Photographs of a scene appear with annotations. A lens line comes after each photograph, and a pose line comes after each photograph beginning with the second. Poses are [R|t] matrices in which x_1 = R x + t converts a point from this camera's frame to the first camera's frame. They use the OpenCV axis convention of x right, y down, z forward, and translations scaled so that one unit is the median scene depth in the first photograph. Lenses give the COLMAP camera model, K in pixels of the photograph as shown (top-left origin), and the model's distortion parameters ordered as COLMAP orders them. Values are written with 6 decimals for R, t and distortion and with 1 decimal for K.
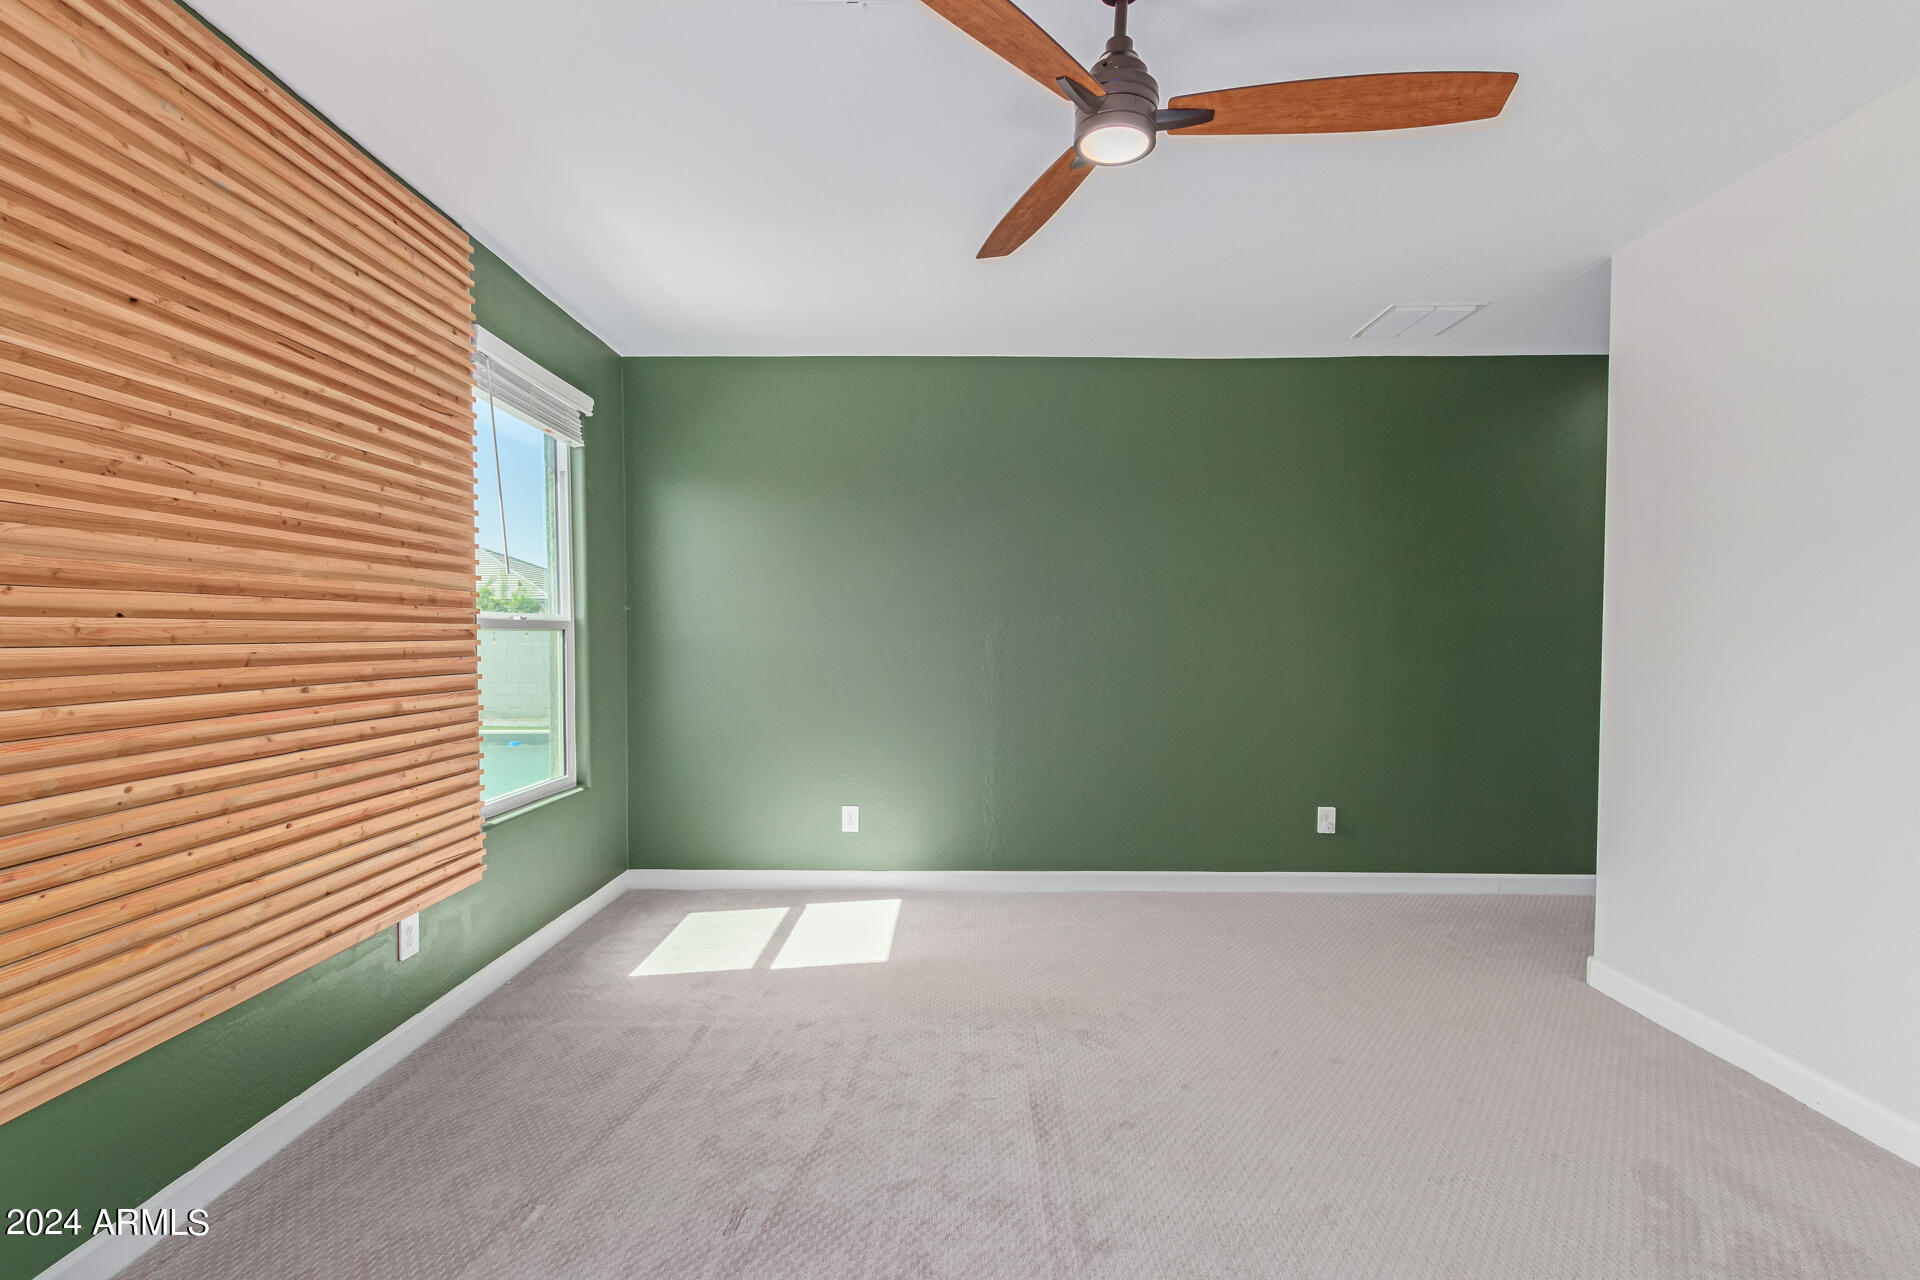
lens RADIAL K [[880.6, 0, 953.4], [0, 880.6, 651.2], [0, 0, 1]] dist [0.014096, -0.006848]
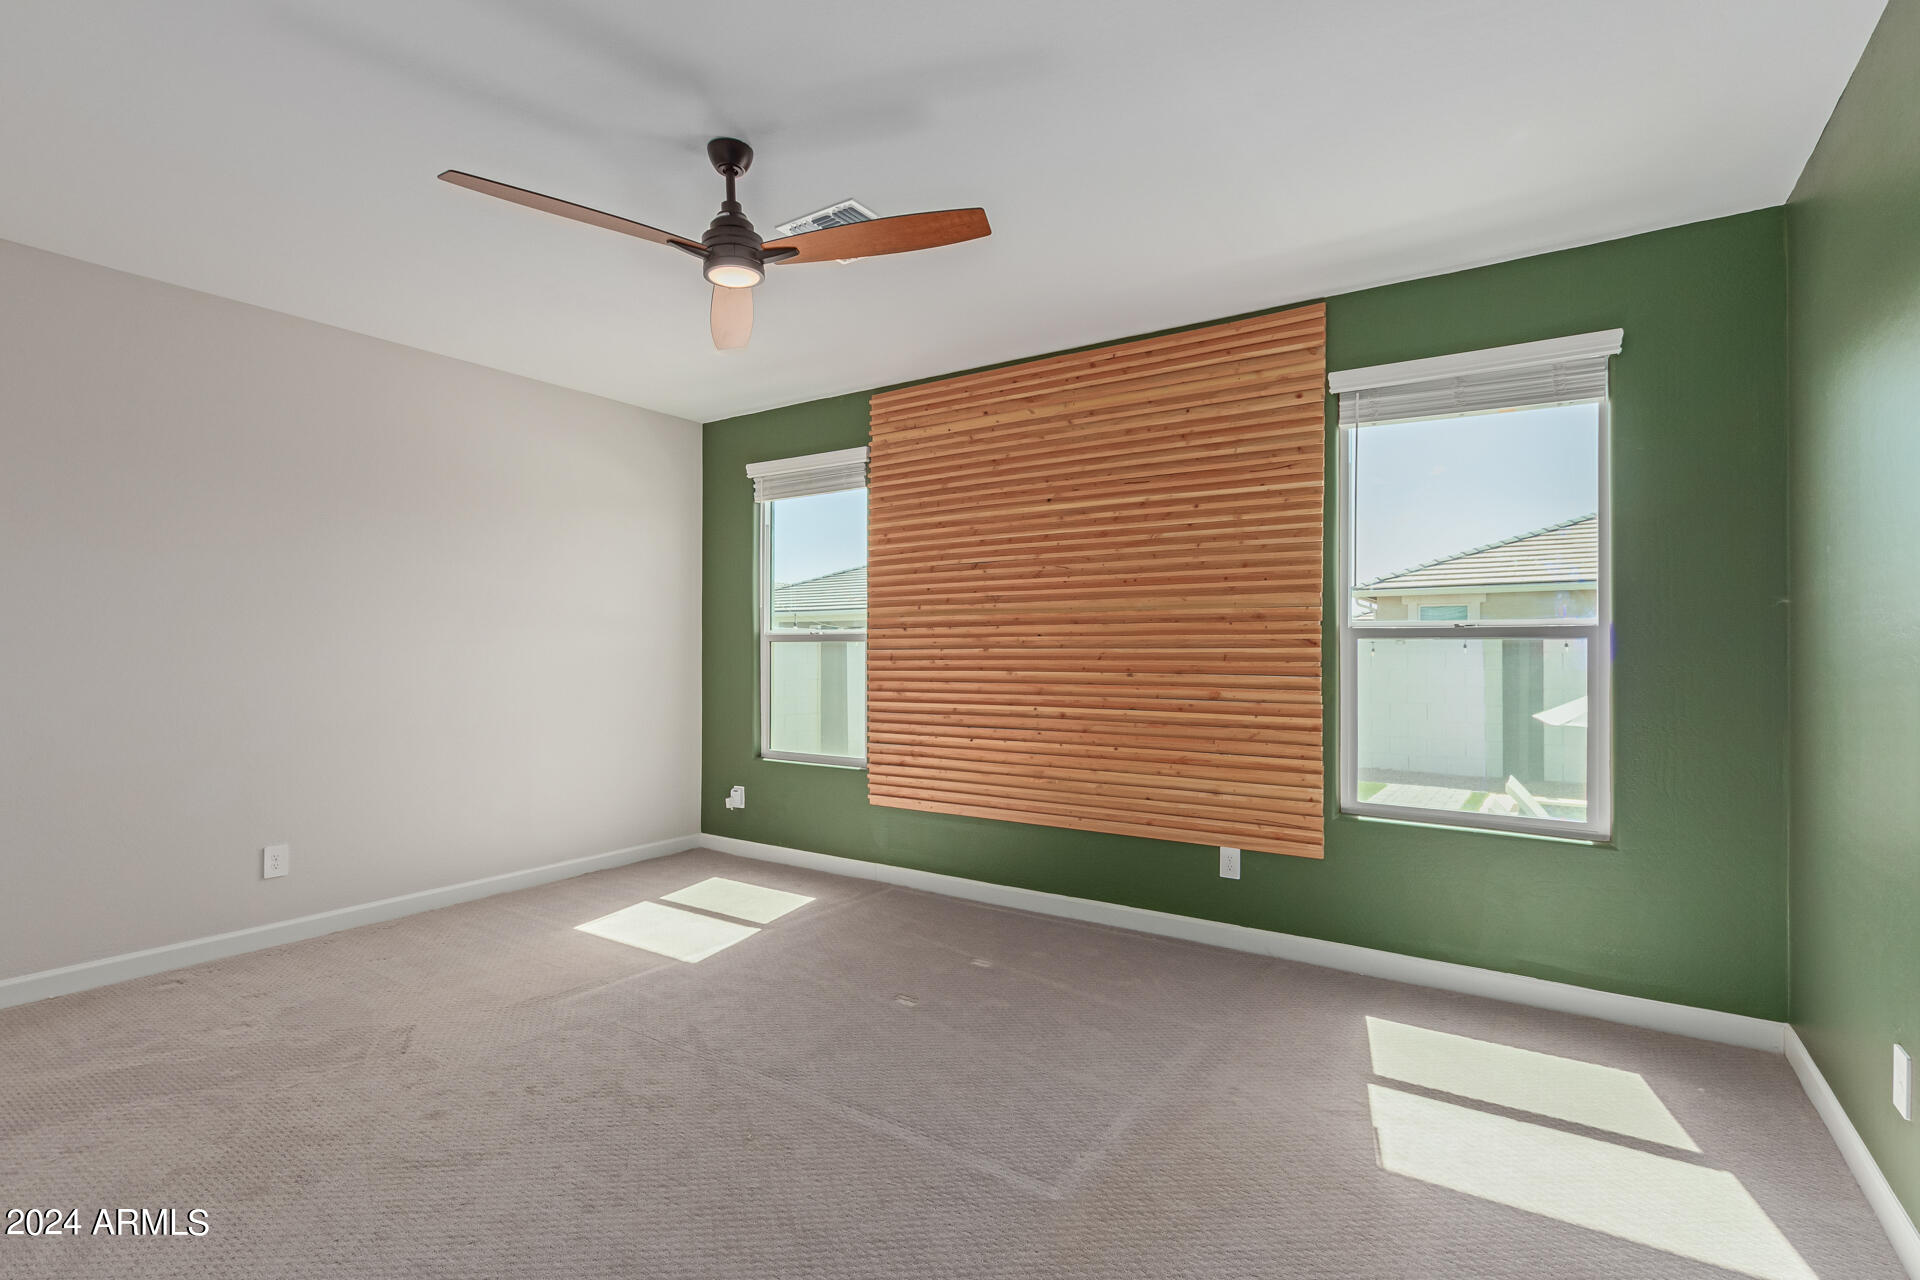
lens RADIAL K [[889.3, 0, 958.2], [0, 889.3, 627.7], [0, 0, 1]] dist [0.012668, -0.007800]
pose [[-0.539850, -0.029039, -0.841260, 0.898084], [-0.022557, 0.999545, -0.020028, -0.006181], [0.841459, 0.008164, -0.540259, 1.591435]]
